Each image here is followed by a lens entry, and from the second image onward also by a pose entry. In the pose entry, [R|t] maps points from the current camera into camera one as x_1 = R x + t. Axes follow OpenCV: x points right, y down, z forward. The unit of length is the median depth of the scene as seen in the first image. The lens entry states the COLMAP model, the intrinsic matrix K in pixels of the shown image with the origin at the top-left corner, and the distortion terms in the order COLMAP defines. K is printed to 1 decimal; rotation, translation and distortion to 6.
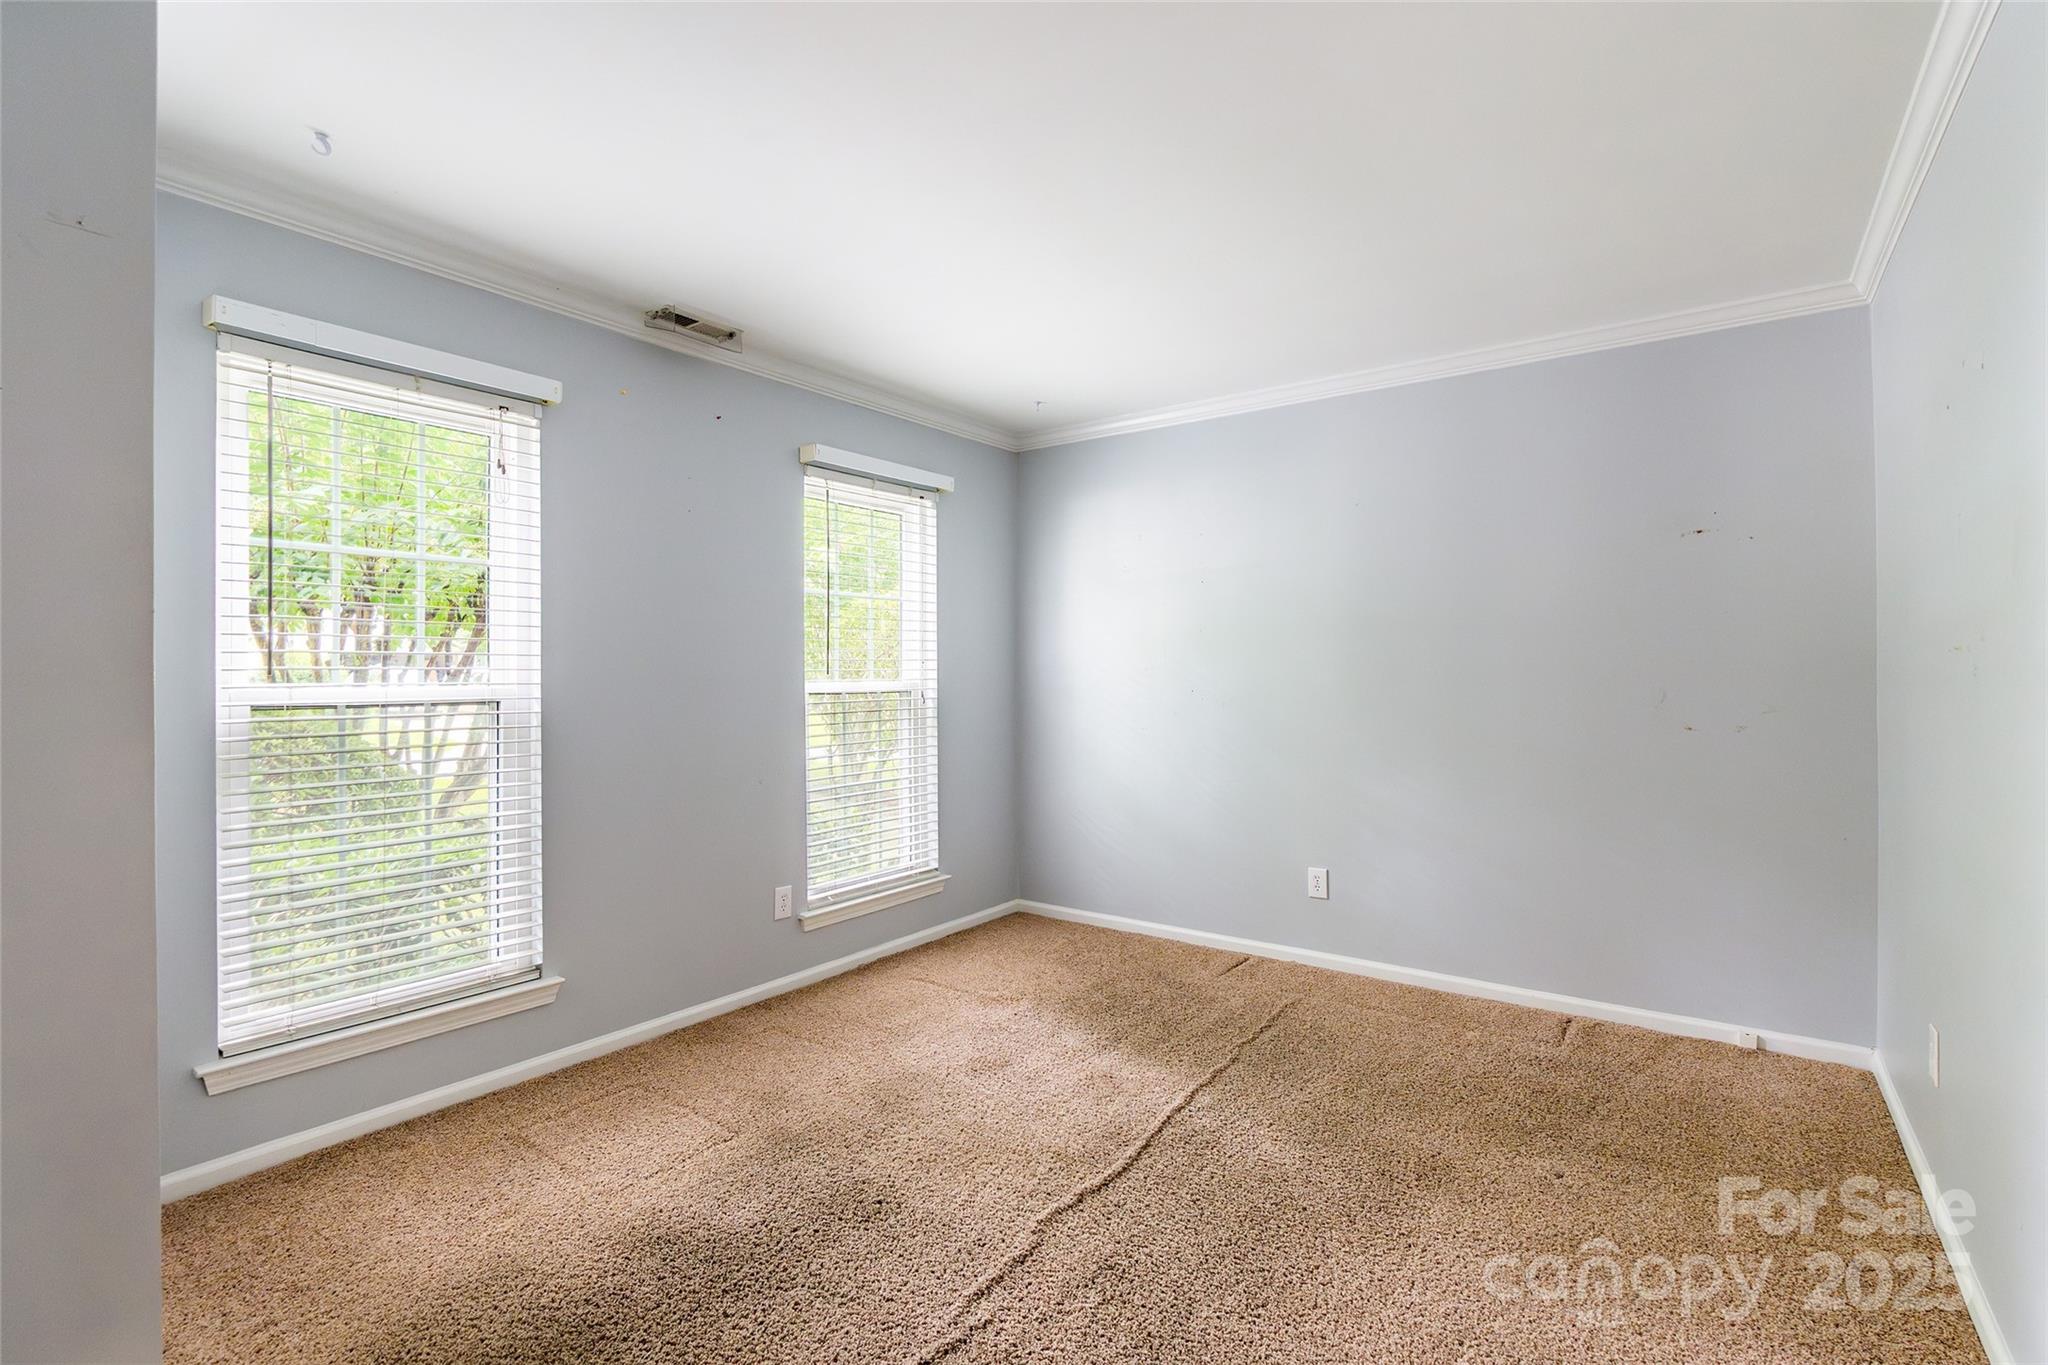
lens RADIAL K [[933.1, 0, 1032.4], [0, 933.1, 667.0], [0, 0, 1]] dist [0.010918, 0.000321]
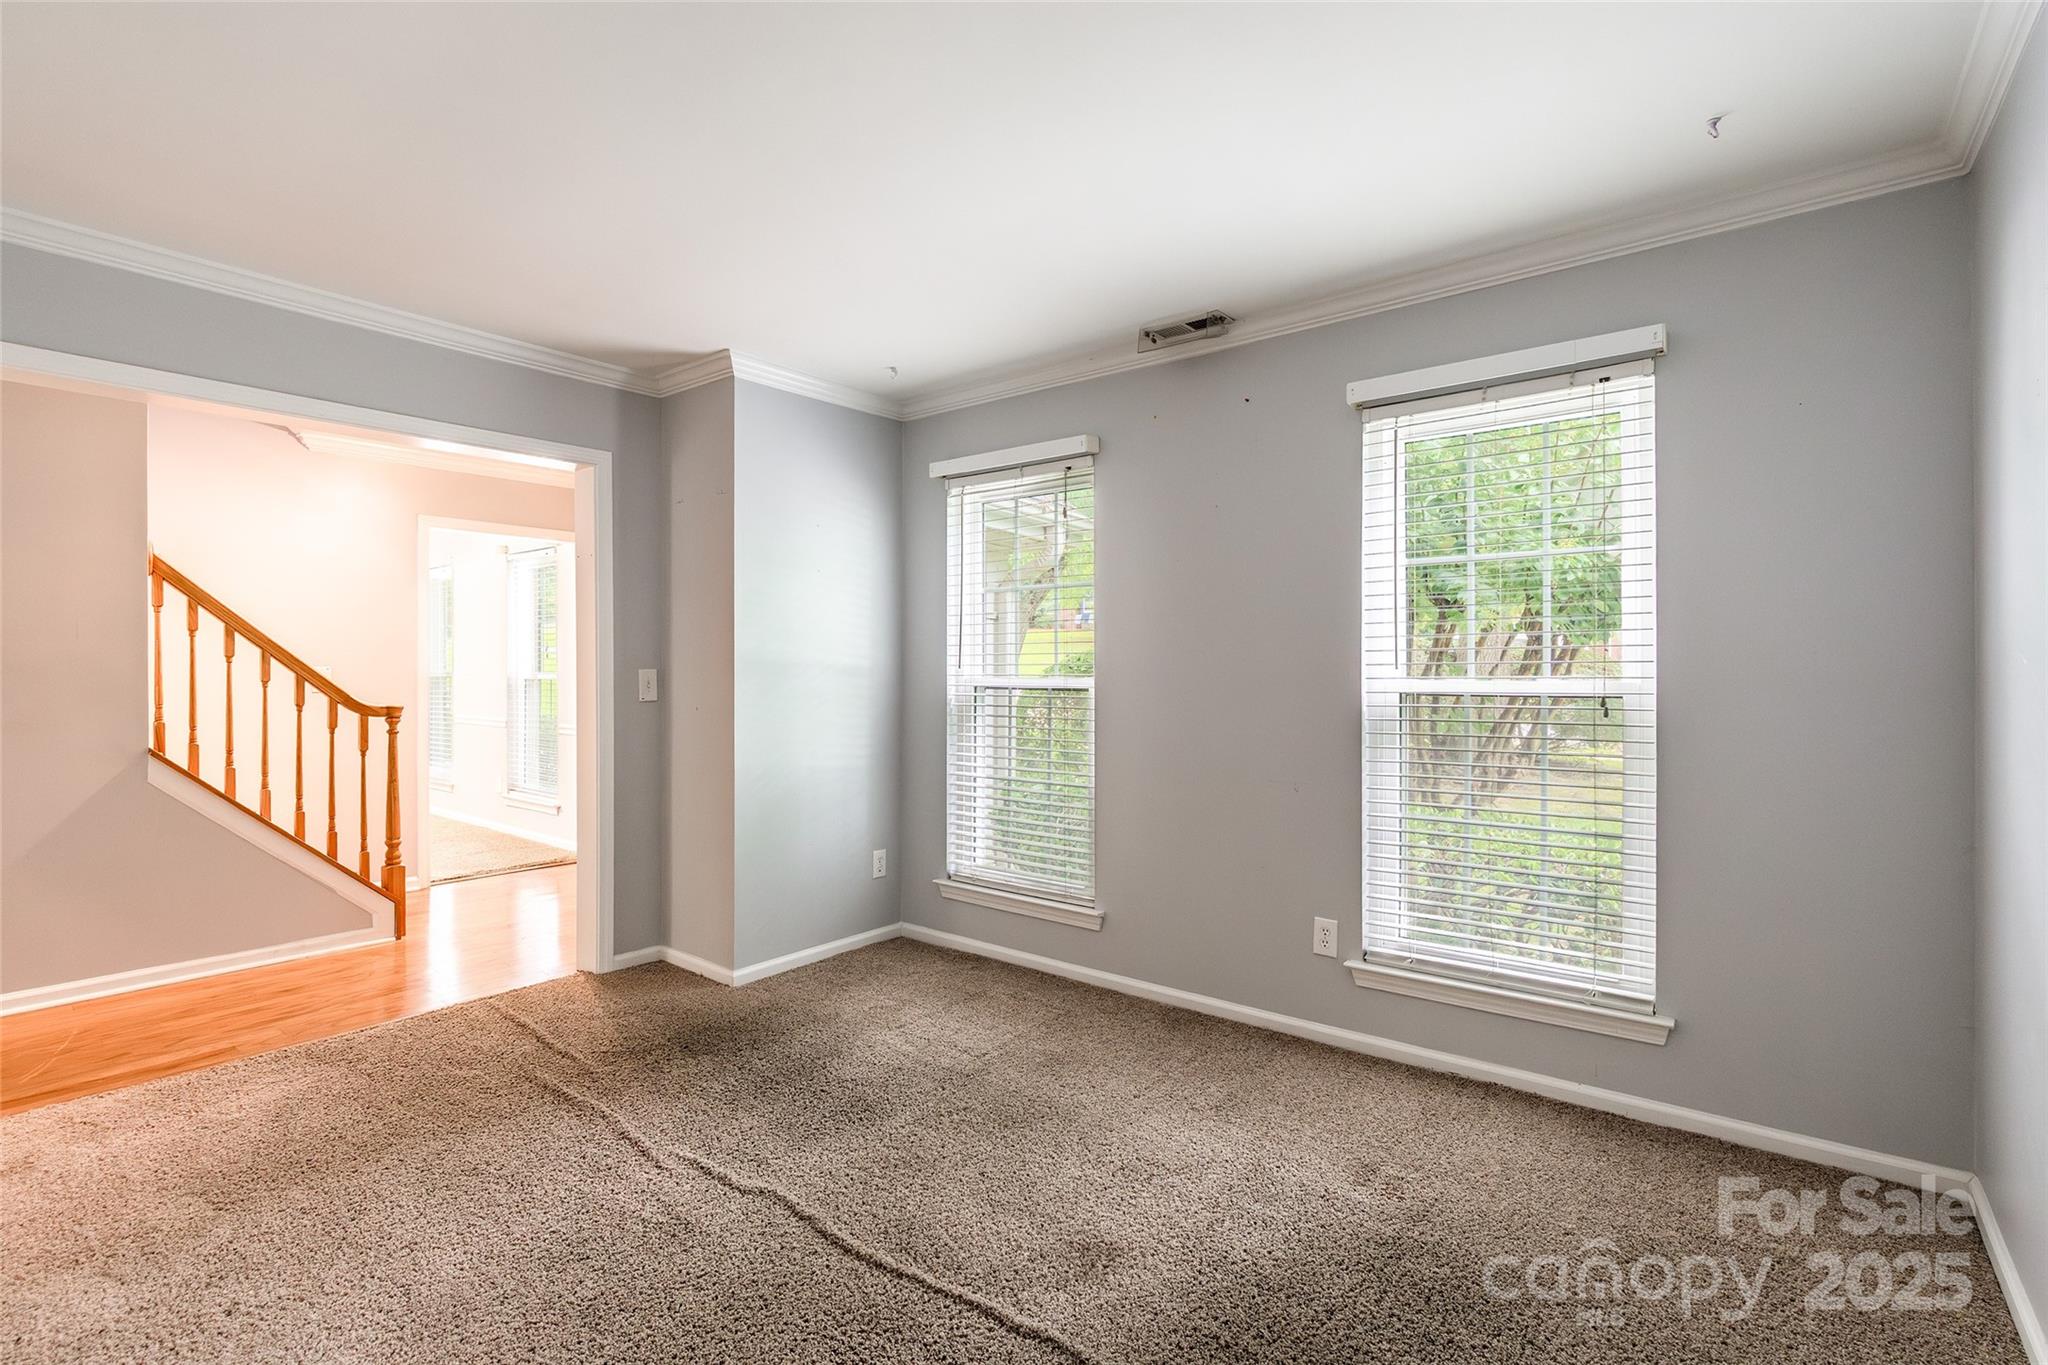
lens RADIAL K [[937.1, 0, 1022.4], [0, 937.1, 676.5], [0, 0, 1]] dist [-0.019076, 0.000121]
pose [[-0.038345, 0.006067, -0.999246, 0.600191], [0.006498, 0.999962, 0.005822, 0.007714], [0.999243, -0.006270, -0.038383, 0.768763]]
